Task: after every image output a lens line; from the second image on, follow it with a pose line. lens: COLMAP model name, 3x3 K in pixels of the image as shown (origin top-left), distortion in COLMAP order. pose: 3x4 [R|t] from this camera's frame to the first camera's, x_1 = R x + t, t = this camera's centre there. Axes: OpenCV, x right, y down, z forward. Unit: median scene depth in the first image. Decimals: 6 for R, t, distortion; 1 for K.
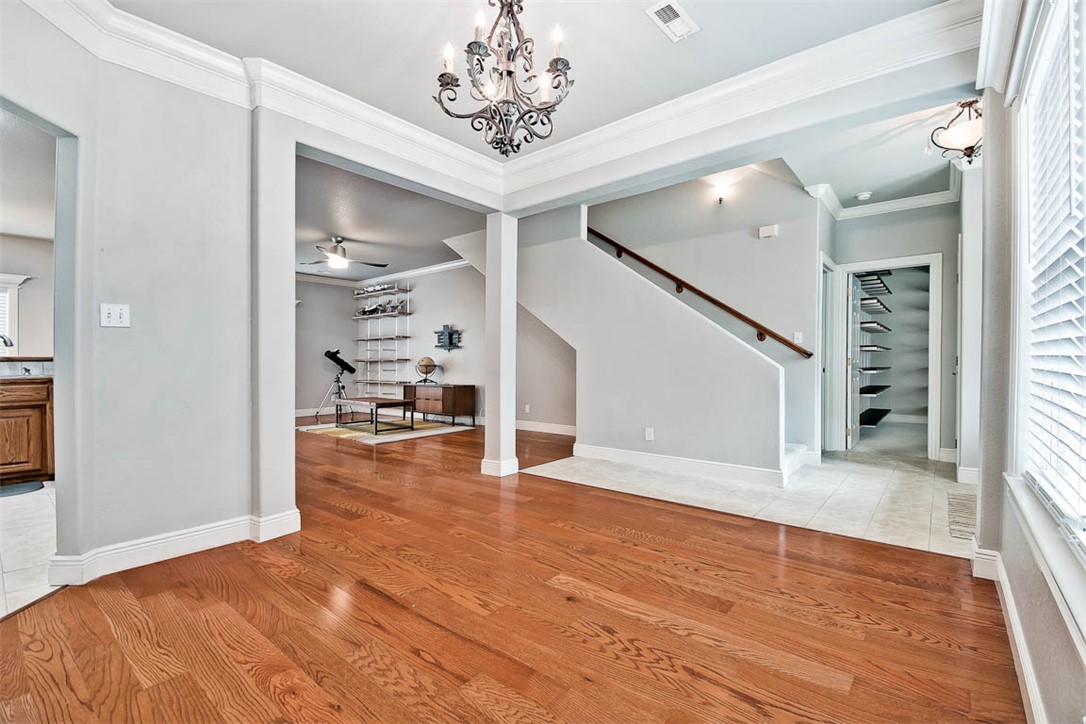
lens RADIAL K [[486.4, 0, 540.3], [0, 486.4, 352.2], [0, 0, 1]] dist [0.028060, -0.027510]
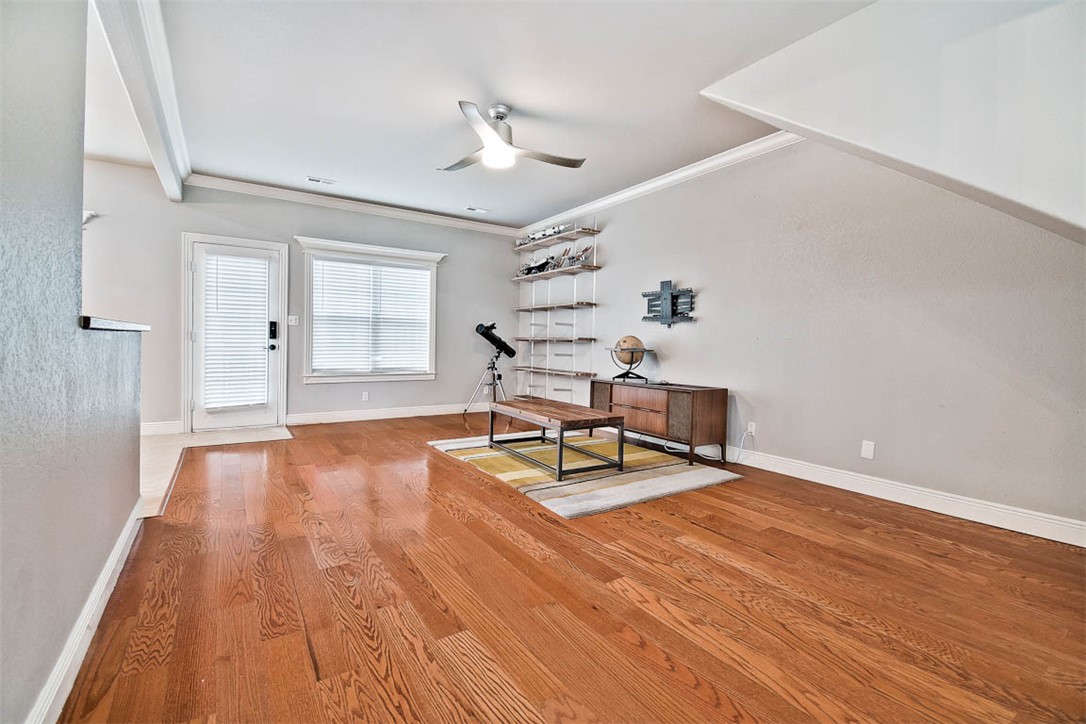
lens RADIAL K [[486.4, 0, 540.3], [0, 486.4, 352.2], [0, 0, 1]] dist [0.028060, -0.027510]
pose [[0.958399, 0.028807, -0.283976, -0.154766], [-0.017800, 0.998990, 0.041267, 0.006877], [0.284877, -0.034496, 0.957943, 0.359570]]
